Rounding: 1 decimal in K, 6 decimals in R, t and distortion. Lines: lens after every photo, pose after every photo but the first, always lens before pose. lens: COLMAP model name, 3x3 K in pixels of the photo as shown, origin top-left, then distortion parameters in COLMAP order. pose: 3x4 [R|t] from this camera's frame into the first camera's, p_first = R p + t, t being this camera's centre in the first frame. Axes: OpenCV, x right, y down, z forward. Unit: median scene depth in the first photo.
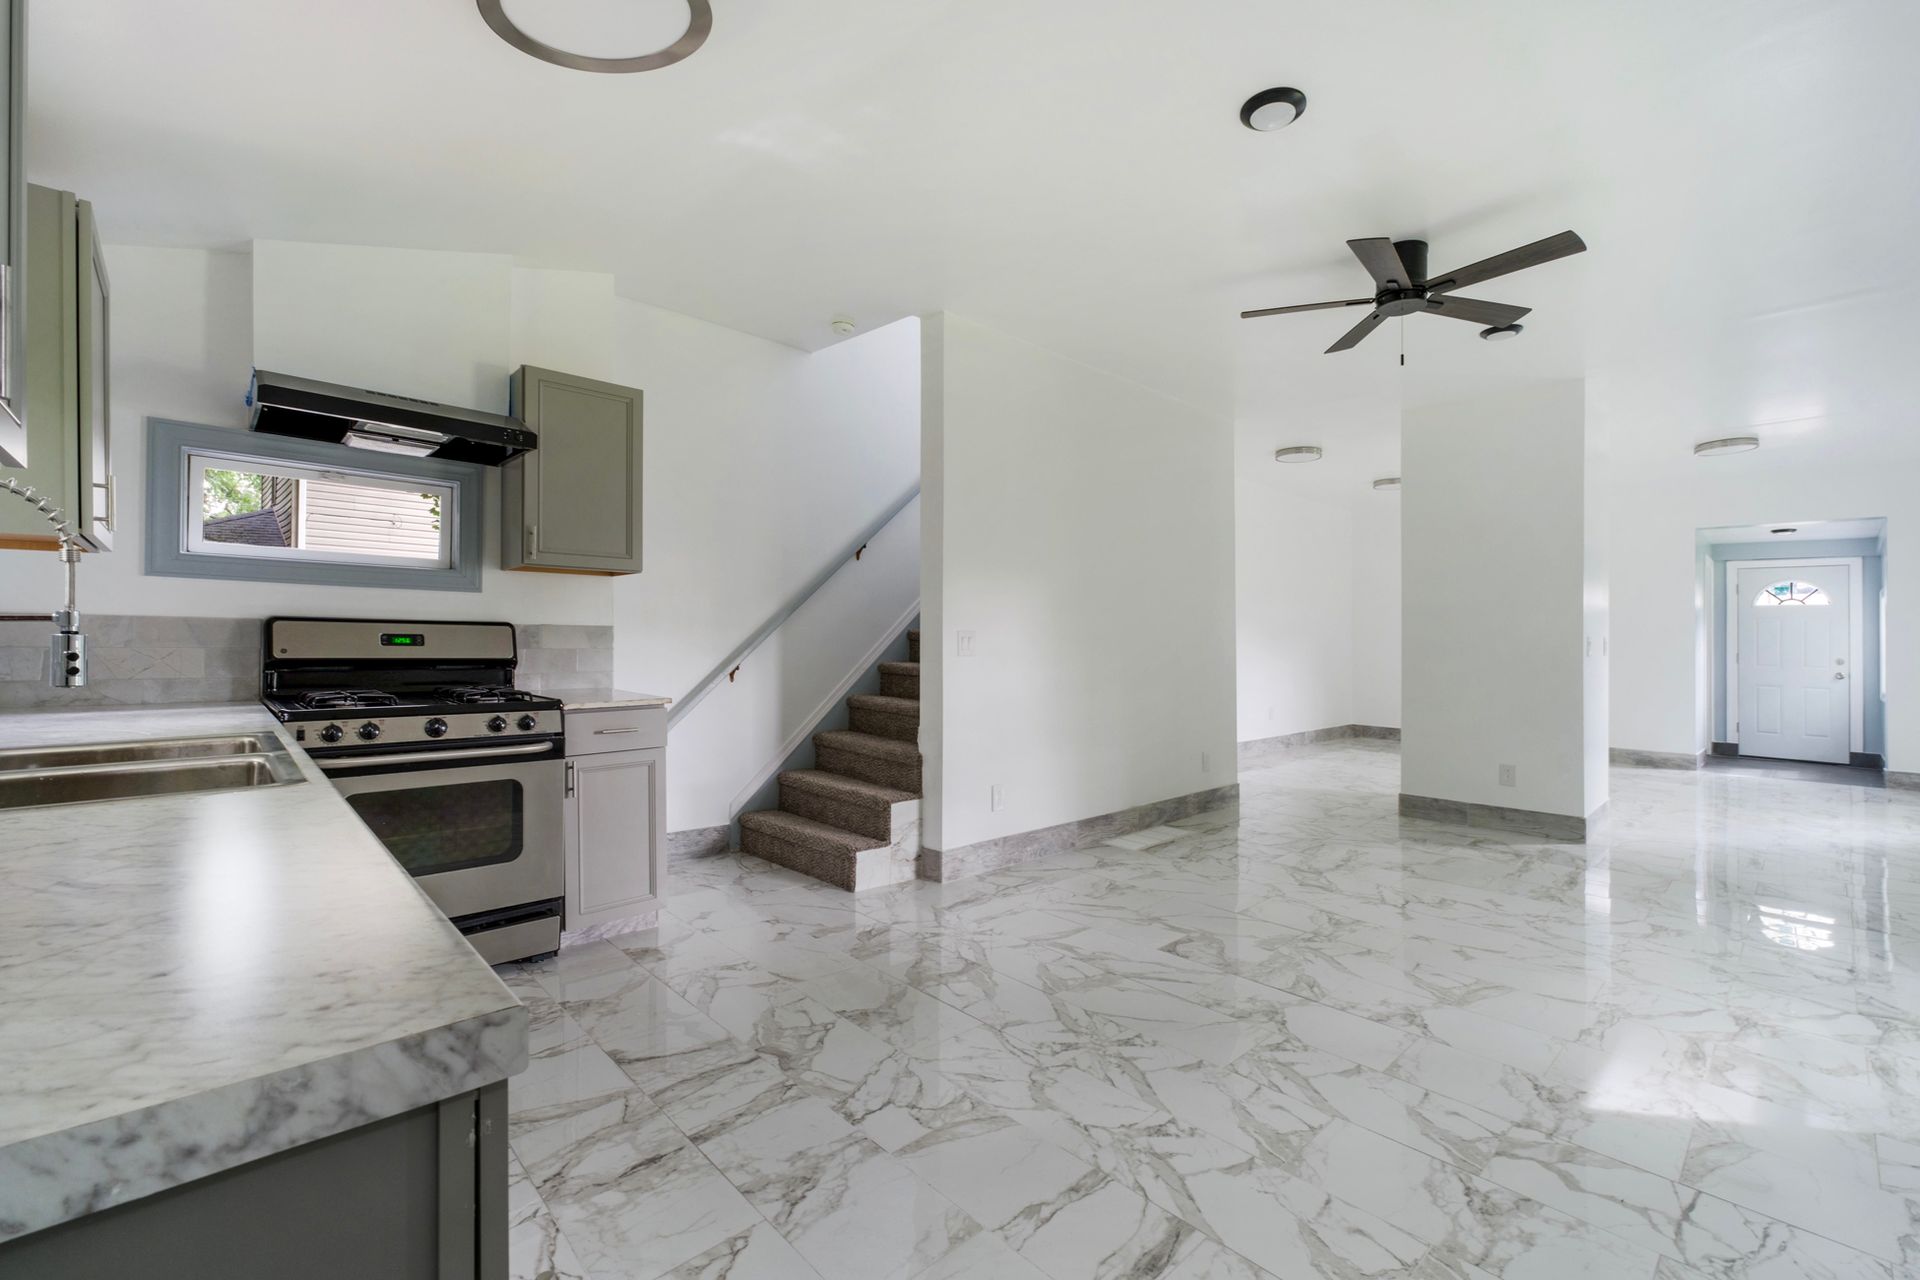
lens RADIAL K [[817.8, 0, 970.0], [0, 817.8, 629.2], [0, 0, 1]] dist [-0.001696, 0.000231]
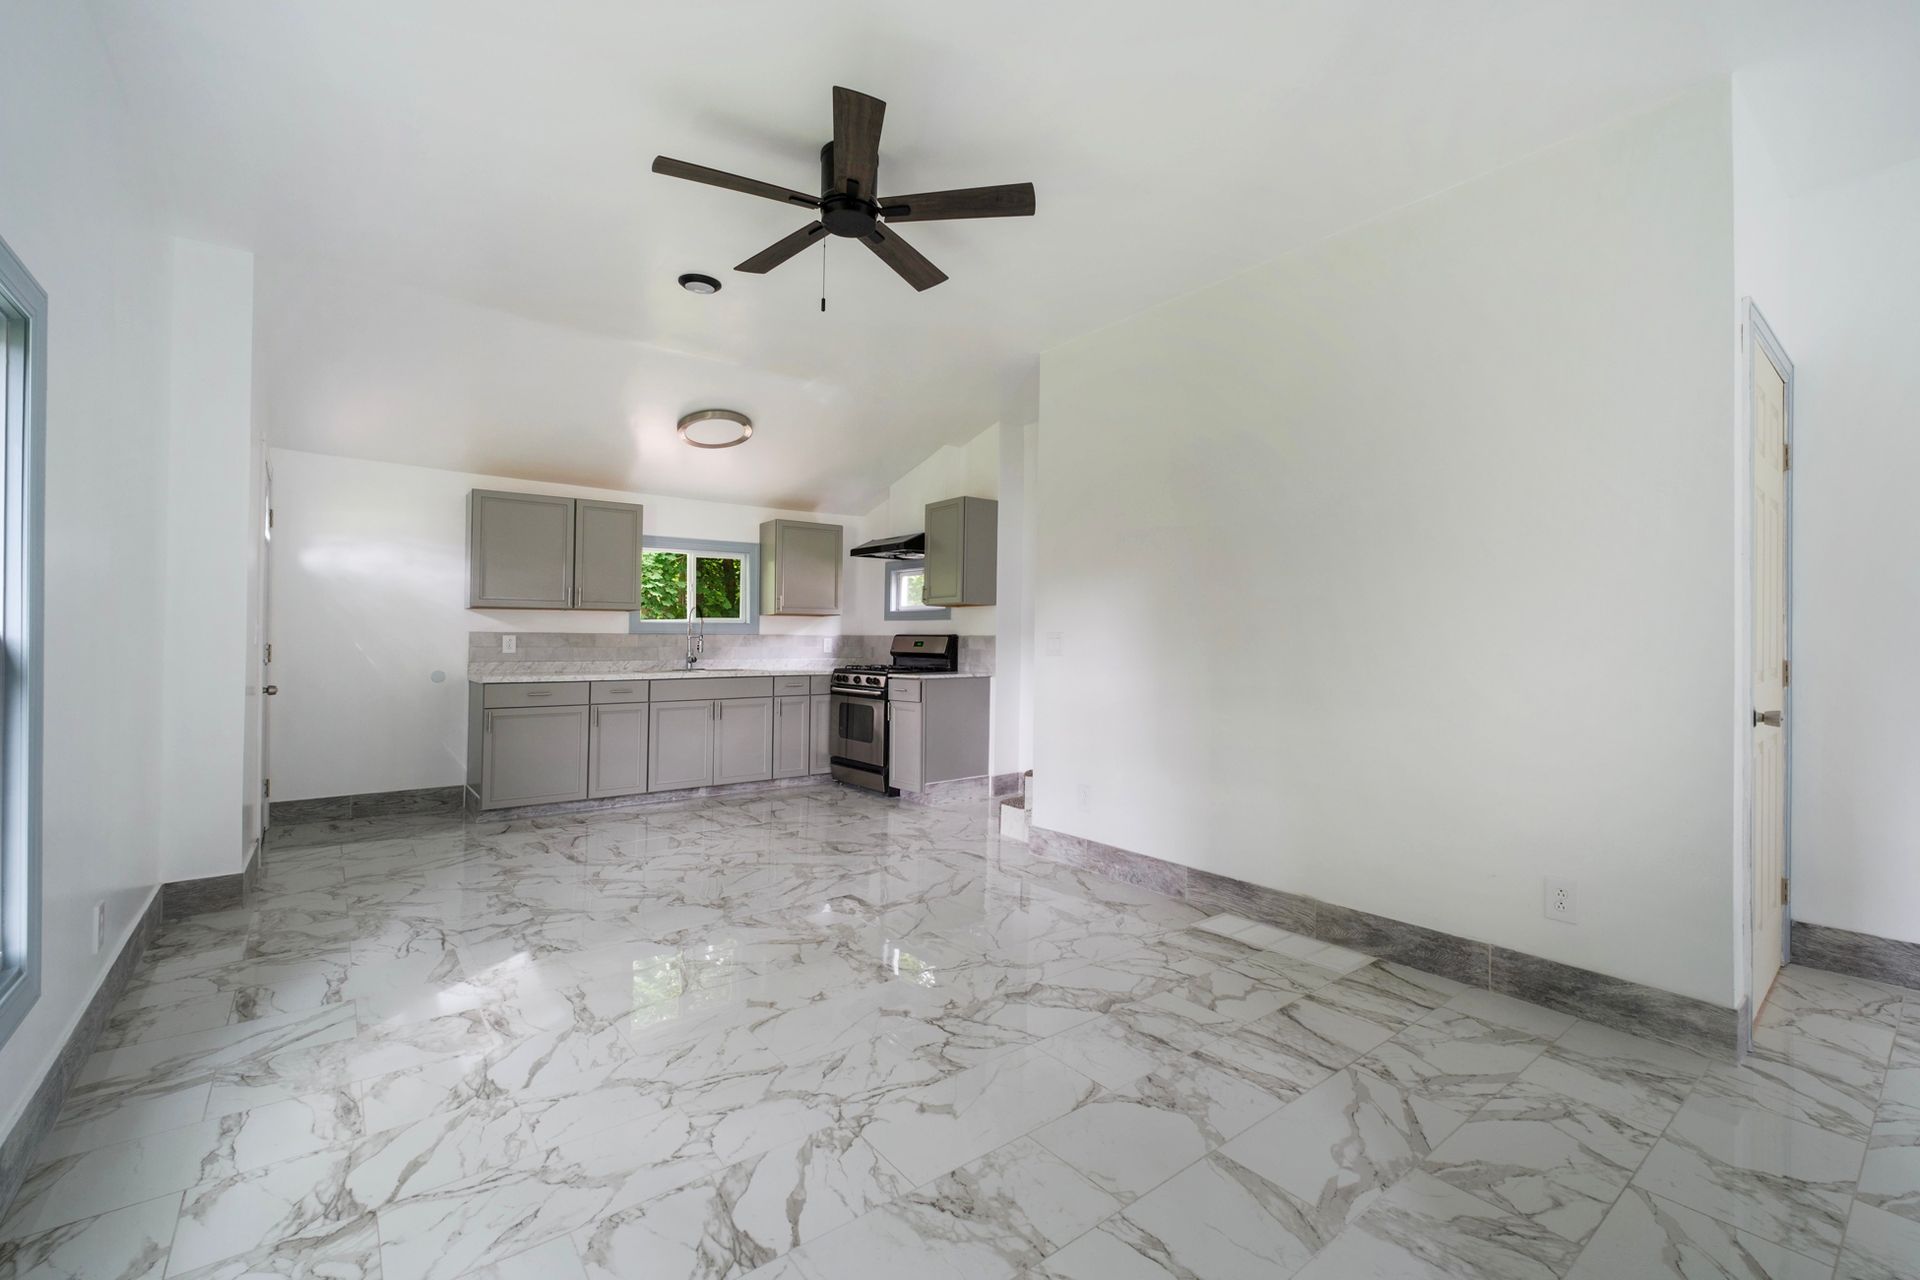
lens RADIAL K [[817.8, 0, 970.0], [0, 817.8, 629.2], [0, 0, 1]] dist [-0.001696, 0.000231]
pose [[-0.097079, -0.026310, -0.994929, 1.723863], [0.004240, 0.999631, -0.026848, 0.037394], [0.995268, -0.006824, -0.096932, 1.557346]]
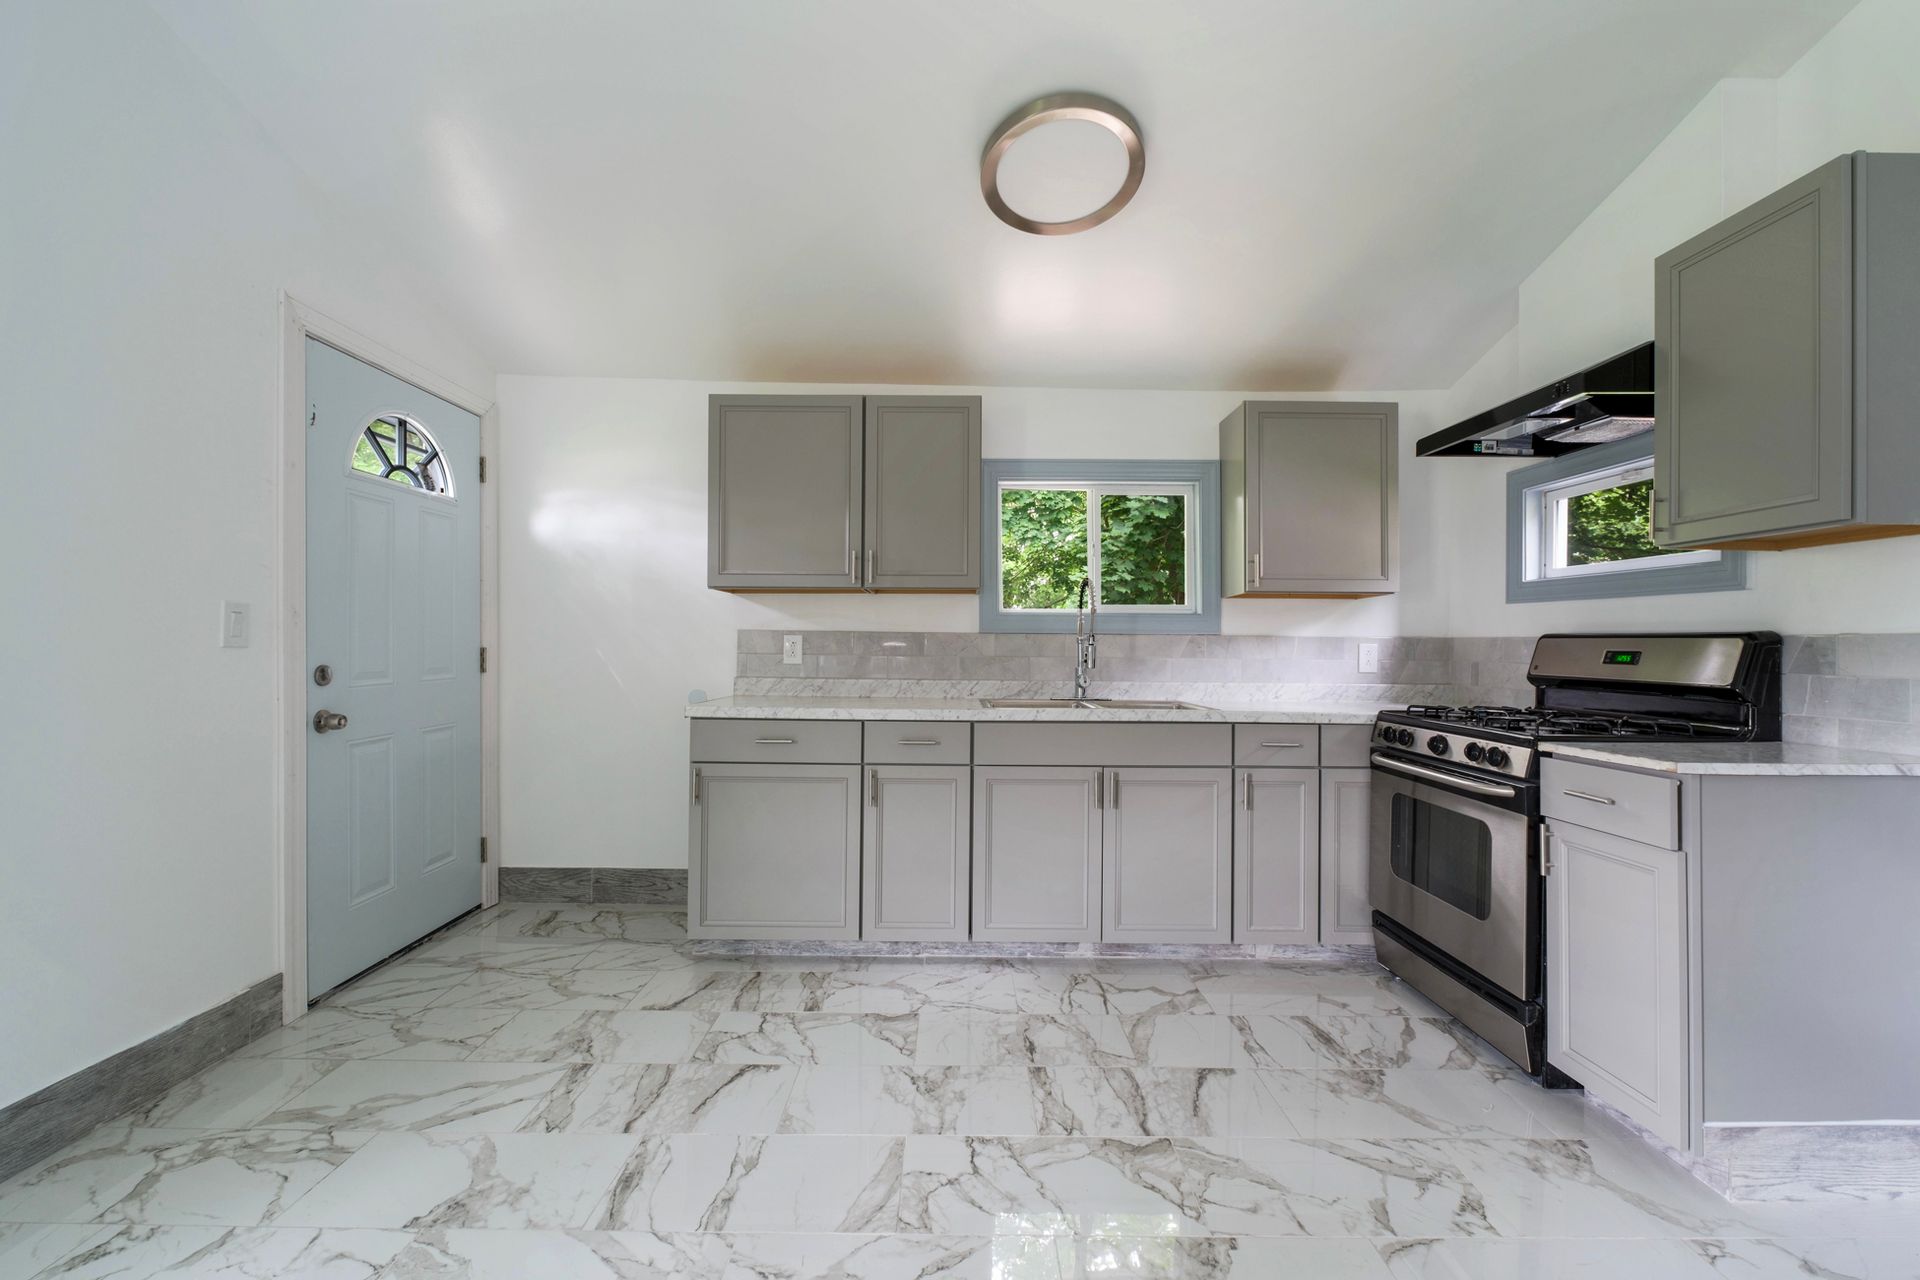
lens RADIAL K [[817.8, 0, 970.0], [0, 817.8, 629.2], [0, 0, 1]] dist [-0.001696, 0.000231]
pose [[-0.686108, -0.032898, -0.726756, 0.436230], [-0.011270, 0.999338, -0.034598, 0.023236], [0.727413, -0.015547, -0.686024, 1.253781]]
